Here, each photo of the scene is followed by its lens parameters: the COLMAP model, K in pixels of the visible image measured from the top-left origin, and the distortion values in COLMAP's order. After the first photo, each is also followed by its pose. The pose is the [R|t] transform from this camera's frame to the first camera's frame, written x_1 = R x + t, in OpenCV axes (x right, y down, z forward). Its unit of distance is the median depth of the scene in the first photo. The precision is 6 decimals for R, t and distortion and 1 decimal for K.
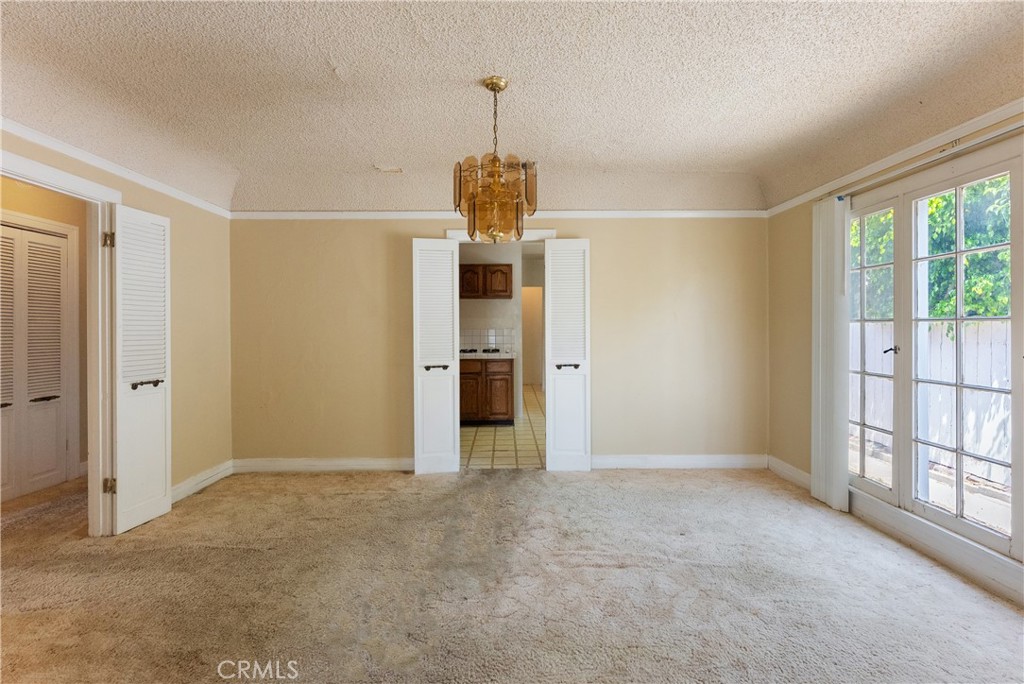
lens RADIAL K [[460.8, 0, 510.8], [0, 460.8, 325.5], [0, 0, 1]] dist [0.002394, 0.000359]
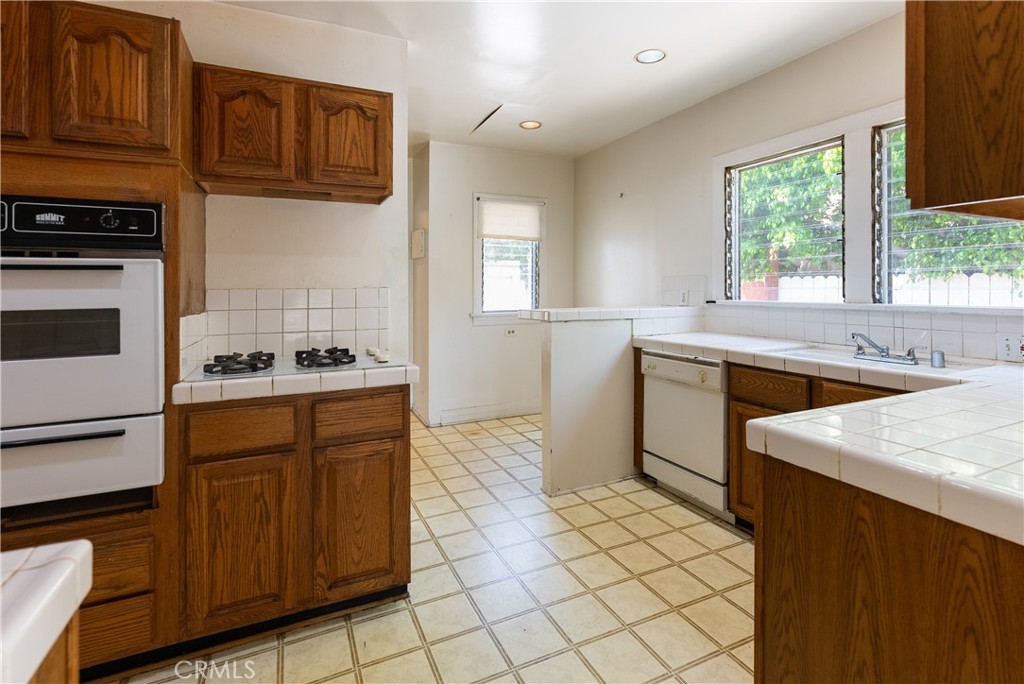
lens RADIAL K [[480.9, 0, 510.1], [0, 480.9, 284.9], [0, 0, 1]] dist [-0.000458, -0.000054]
pose [[0.910081, 0.003007, 0.414420, -0.098064], [-0.000958, 0.999986, -0.005152, 0.010150], [-0.414430, 0.004291, 0.910071, 0.999111]]
